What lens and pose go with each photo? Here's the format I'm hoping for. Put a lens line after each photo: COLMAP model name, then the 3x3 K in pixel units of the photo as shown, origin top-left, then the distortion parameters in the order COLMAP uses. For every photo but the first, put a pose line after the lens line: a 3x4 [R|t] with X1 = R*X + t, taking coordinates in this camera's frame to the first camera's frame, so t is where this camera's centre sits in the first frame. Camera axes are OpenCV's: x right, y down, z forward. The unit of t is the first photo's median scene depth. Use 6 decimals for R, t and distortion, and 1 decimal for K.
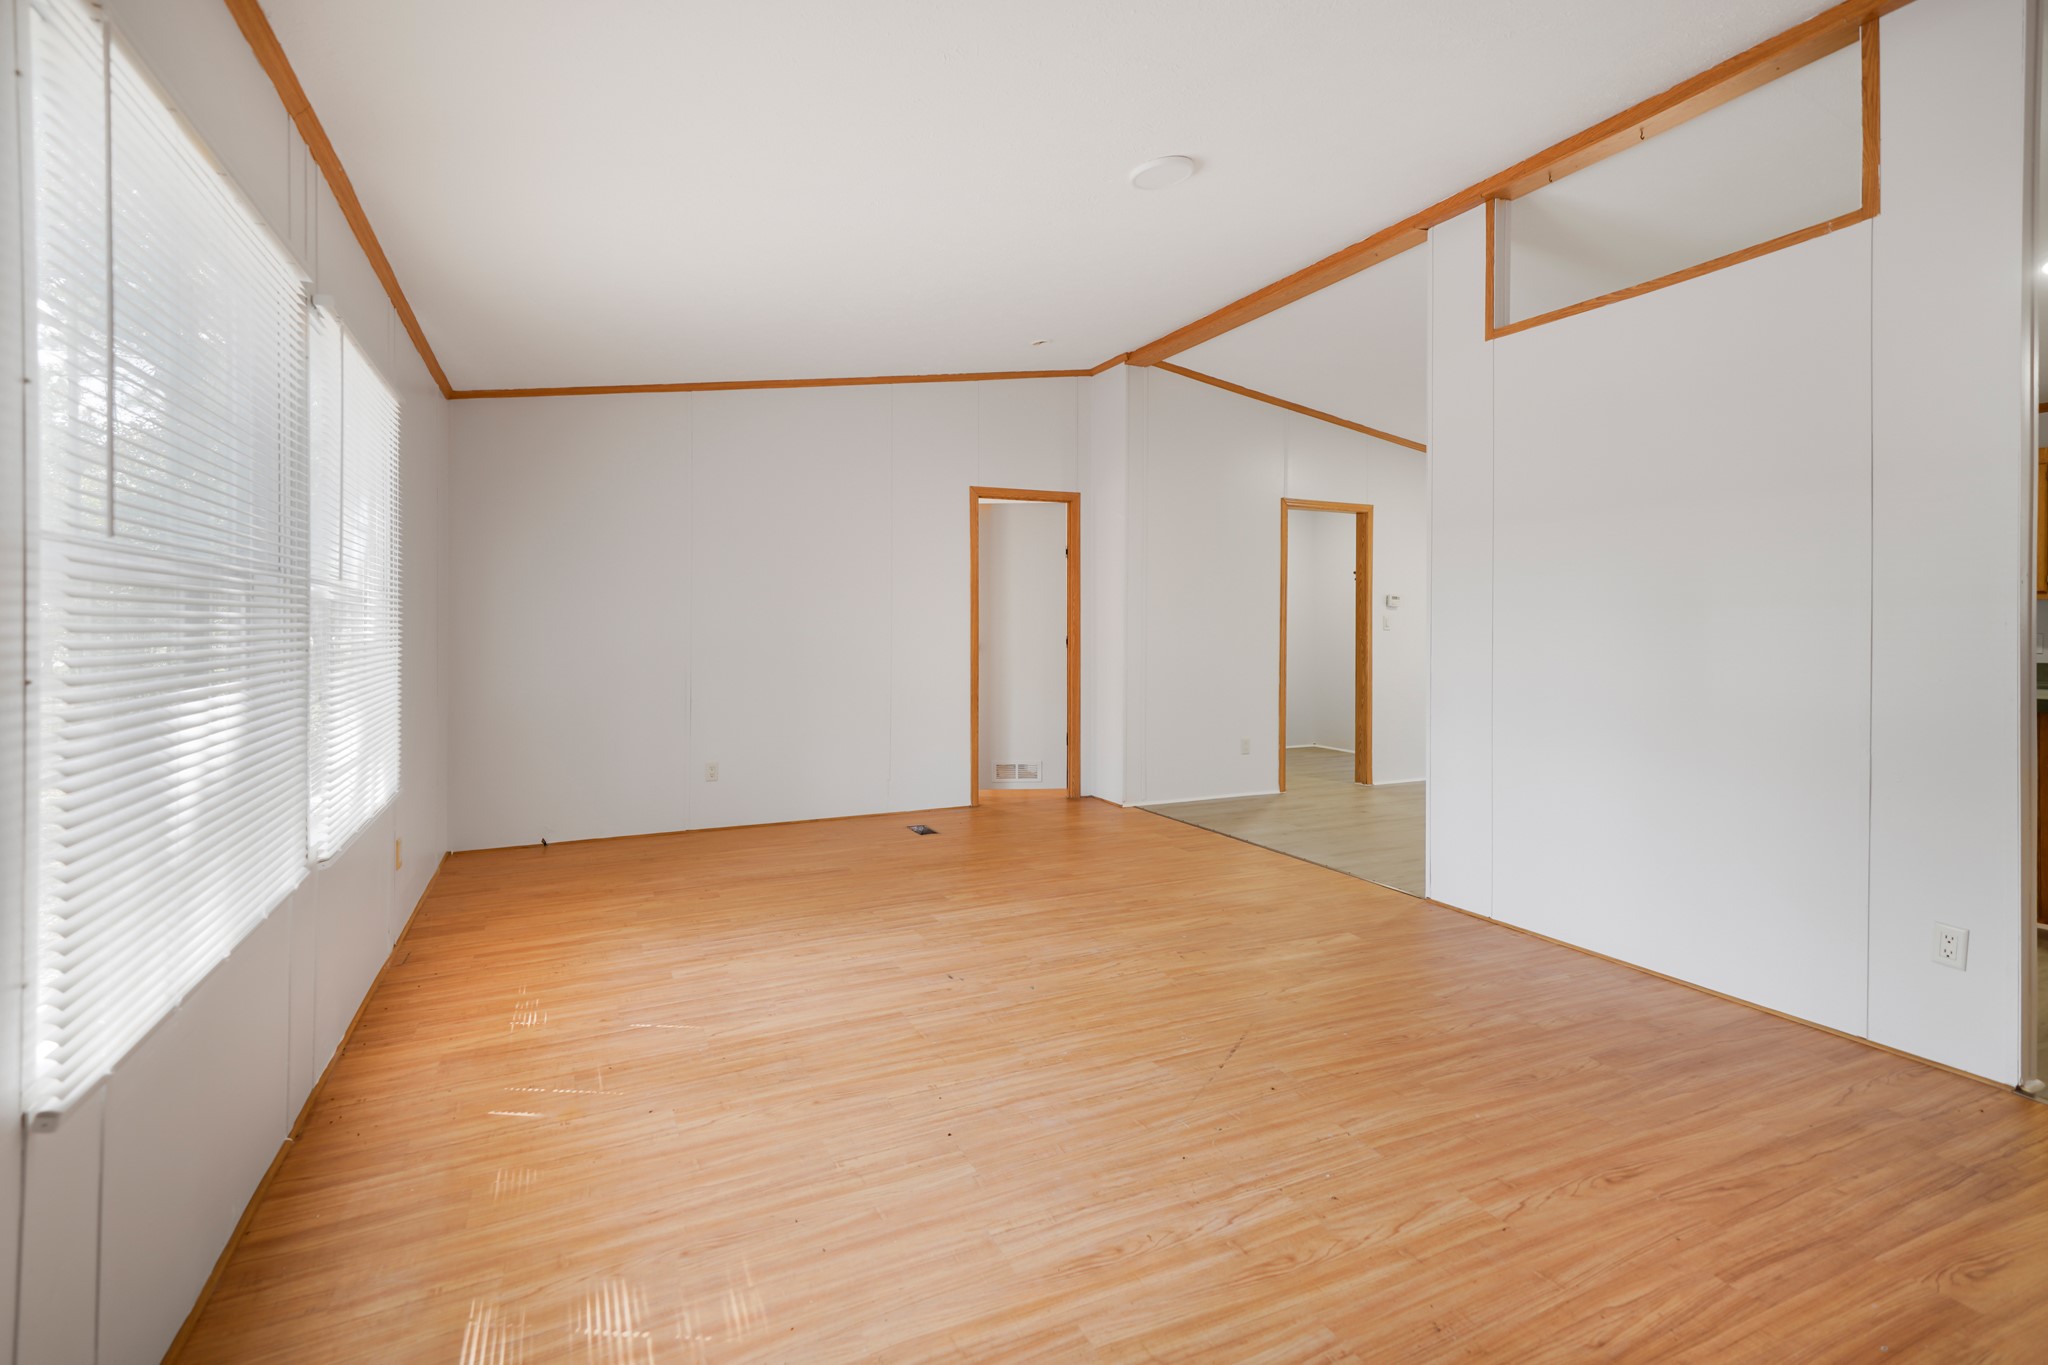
lens RADIAL K [[965.3, 0, 1021.1], [0, 965.3, 627.0], [0, 0, 1]] dist [0.001155, 0.013557]
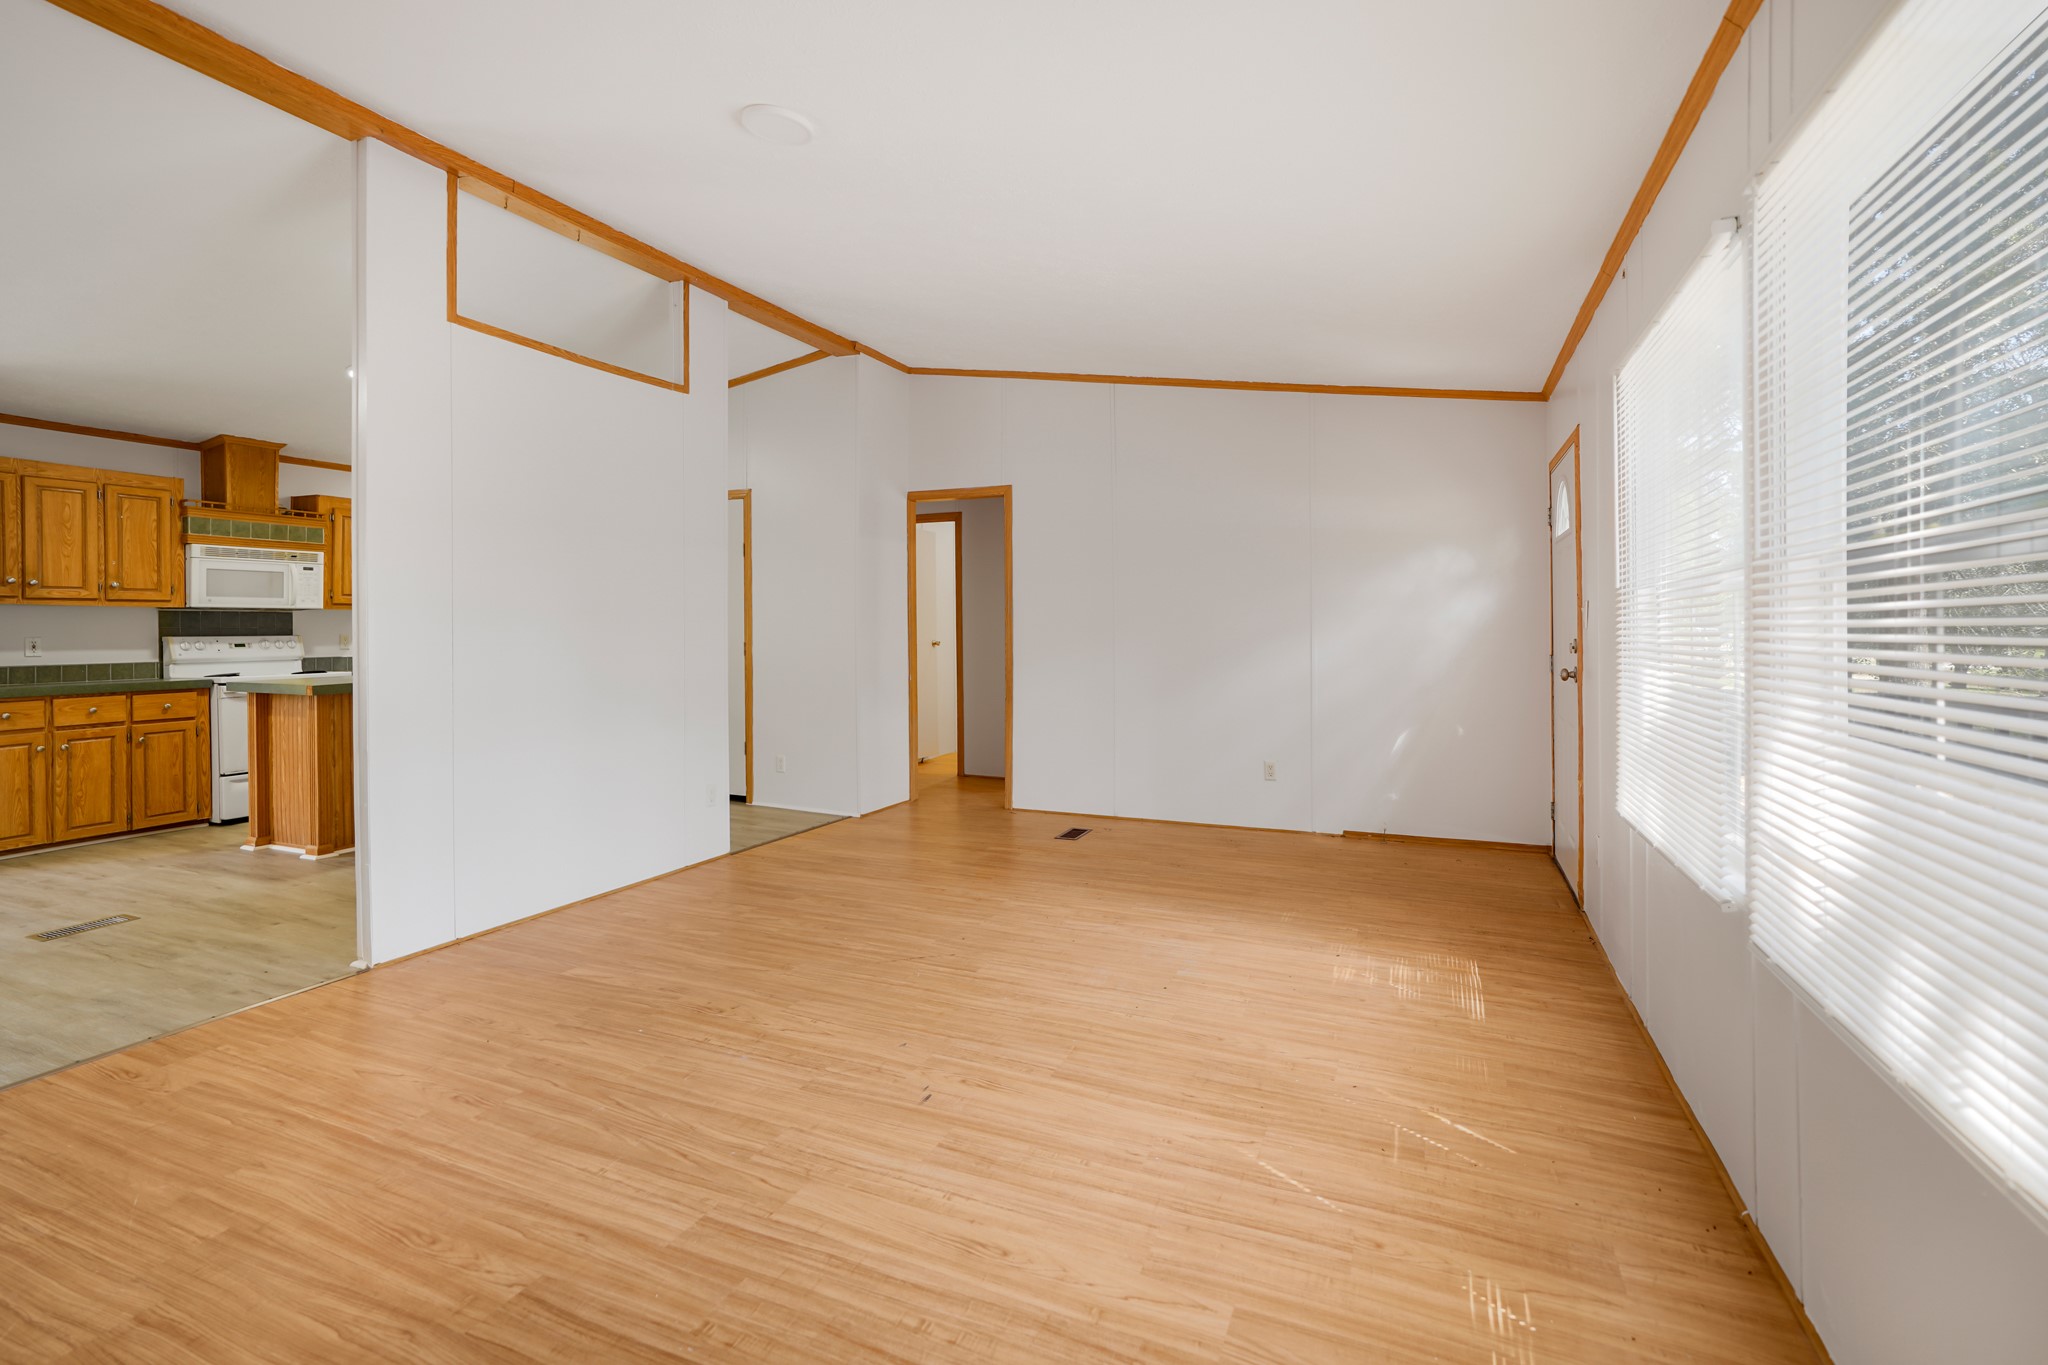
lens RADIAL K [[931.8, 0, 1014.4], [0, 931.8, 632.8], [0, 0, 1]] dist [-0.038379, 0.026834]
pose [[-0.652947, -0.003422, 0.757396, -0.763977], [0.003172, 0.999969, 0.007252, -0.002544], [-0.757397, 0.007137, -0.652916, 1.641706]]
